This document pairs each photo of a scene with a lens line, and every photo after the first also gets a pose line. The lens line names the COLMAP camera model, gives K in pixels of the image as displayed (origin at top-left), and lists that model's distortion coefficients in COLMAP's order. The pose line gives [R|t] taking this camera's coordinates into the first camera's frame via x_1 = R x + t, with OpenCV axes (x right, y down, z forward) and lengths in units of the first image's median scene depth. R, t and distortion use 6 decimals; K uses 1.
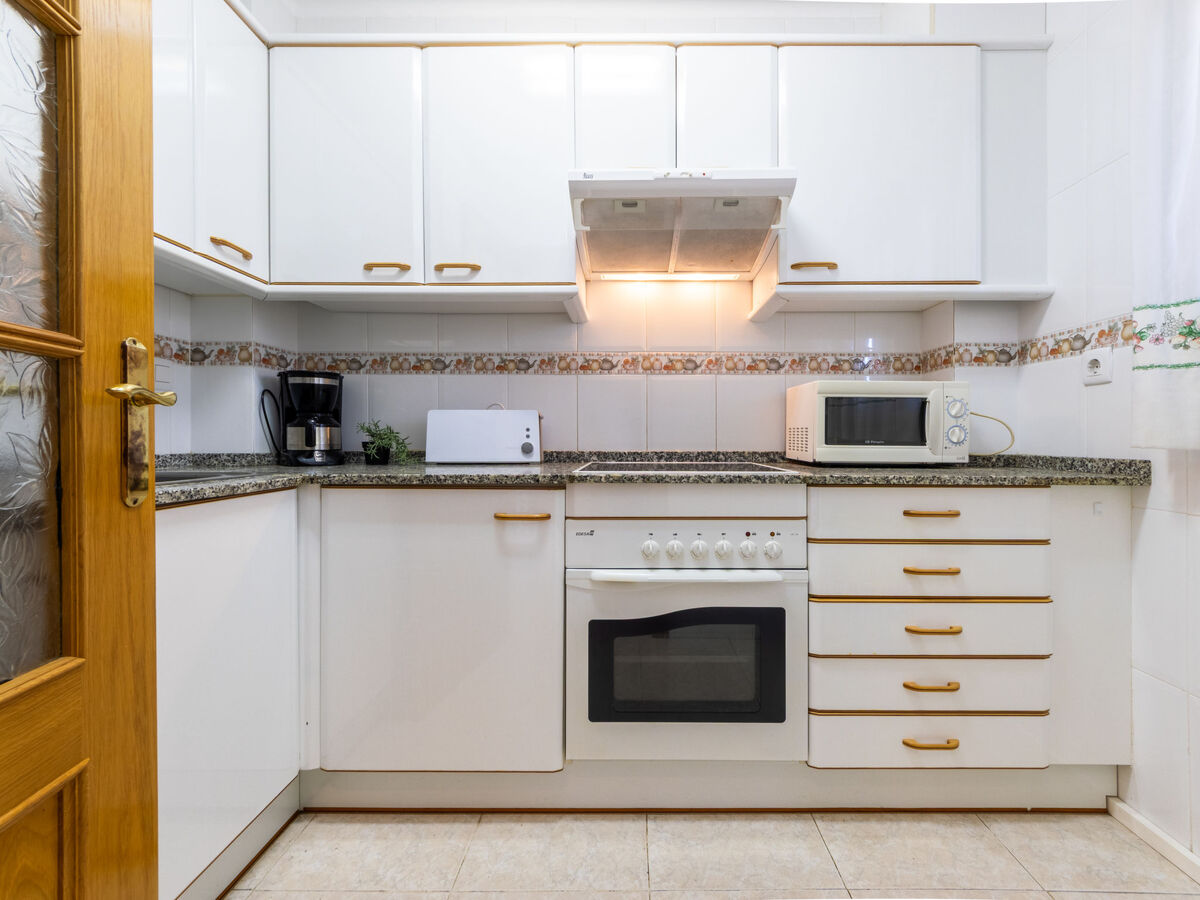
lens RADIAL K [[511.6, 0, 613.1], [0, 511.6, 443.5], [0, 0, 1]] dist [0.008110, -0.007897]
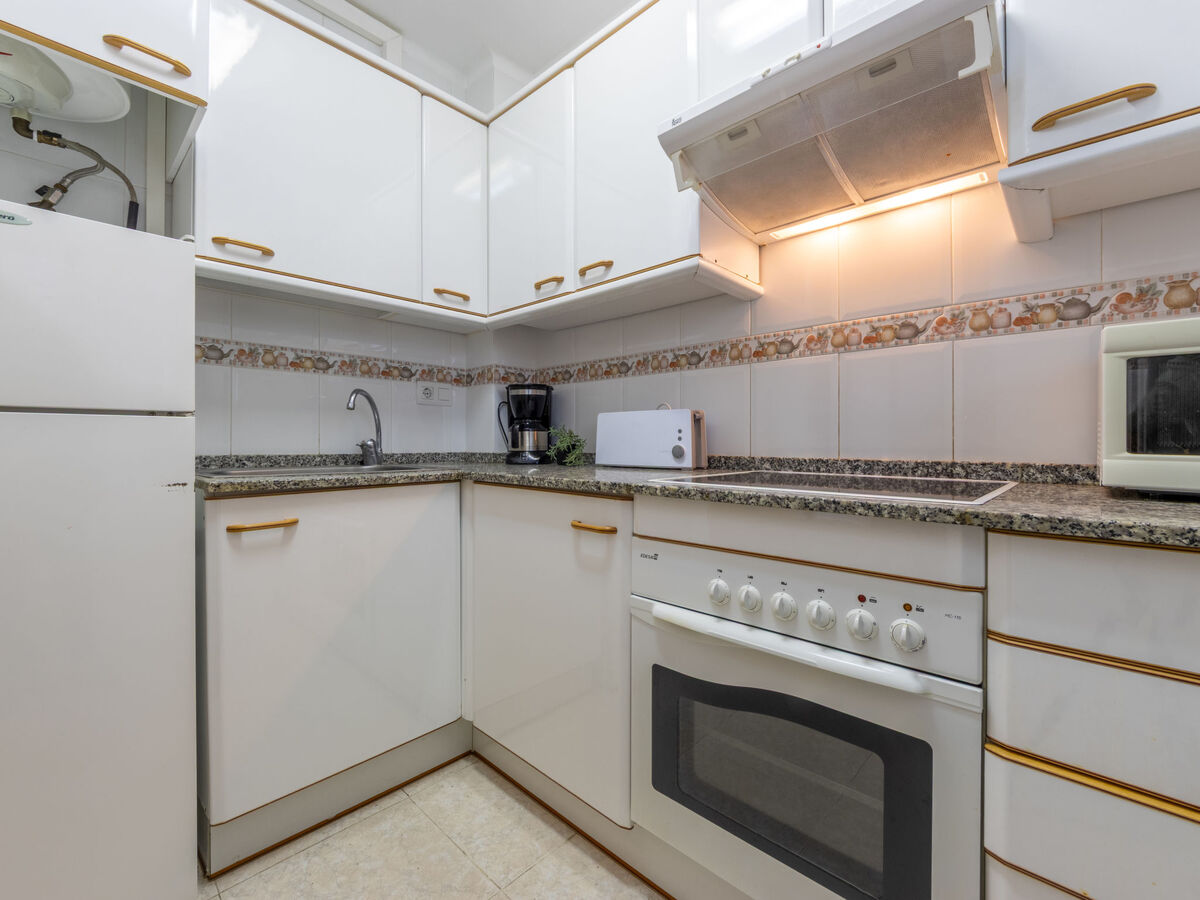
lens RADIAL K [[511.6, 0, 613.1], [0, 511.6, 443.5], [0, 0, 1]] dist [0.008110, -0.007897]
pose [[0.733395, 0.002765, -0.679797, 0.362322], [-0.006779, 0.999972, -0.003246, -0.002161], [0.679769, 0.006989, 0.733393, 0.276765]]
